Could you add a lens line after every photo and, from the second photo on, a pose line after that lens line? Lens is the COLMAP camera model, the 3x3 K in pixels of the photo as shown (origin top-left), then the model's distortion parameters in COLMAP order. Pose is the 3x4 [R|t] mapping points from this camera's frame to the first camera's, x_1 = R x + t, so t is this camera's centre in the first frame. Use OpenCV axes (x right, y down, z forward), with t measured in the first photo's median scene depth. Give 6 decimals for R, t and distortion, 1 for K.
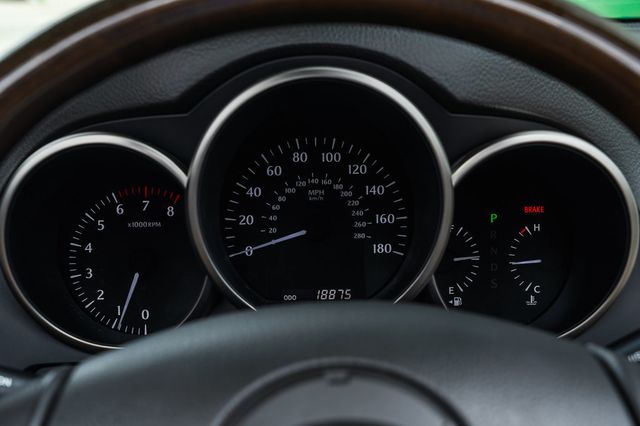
lens RADIAL K [[950.1, 0, 323.6], [0, 950.1, 214.6], [0, 0, 1]] dist [0.023330, 0.000000]
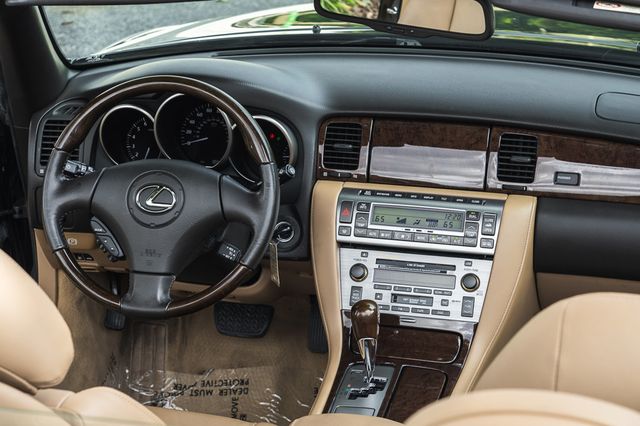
lens RADIAL K [[1477.8, 0, 320.1], [0, 1477.8, 211.1], [0, 0, 1]] dist [-0.028251, 0.000000]
pose [[0.970480, 0.099501, -0.219699, 1.231004], [-0.077194, 0.991160, 0.107900, -0.253796], [0.228493, -0.087755, 0.969582, -3.022755]]
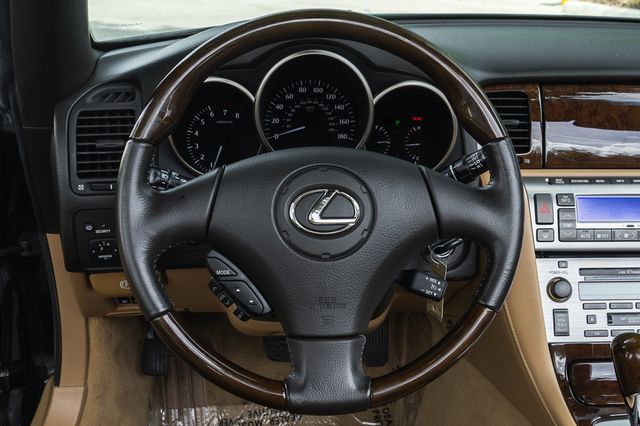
lens RADIAL K [[775.1, 0, 343.1], [0, 775.1, 240.1], [0, 0, 1]] dist [-0.029623, 0.000000]
pose [[0.998379, 0.013173, 0.055379, -0.025580], [-0.020287, 0.991316, 0.129928, 0.040189], [-0.053186, -0.130841, 0.989976, -0.665694]]
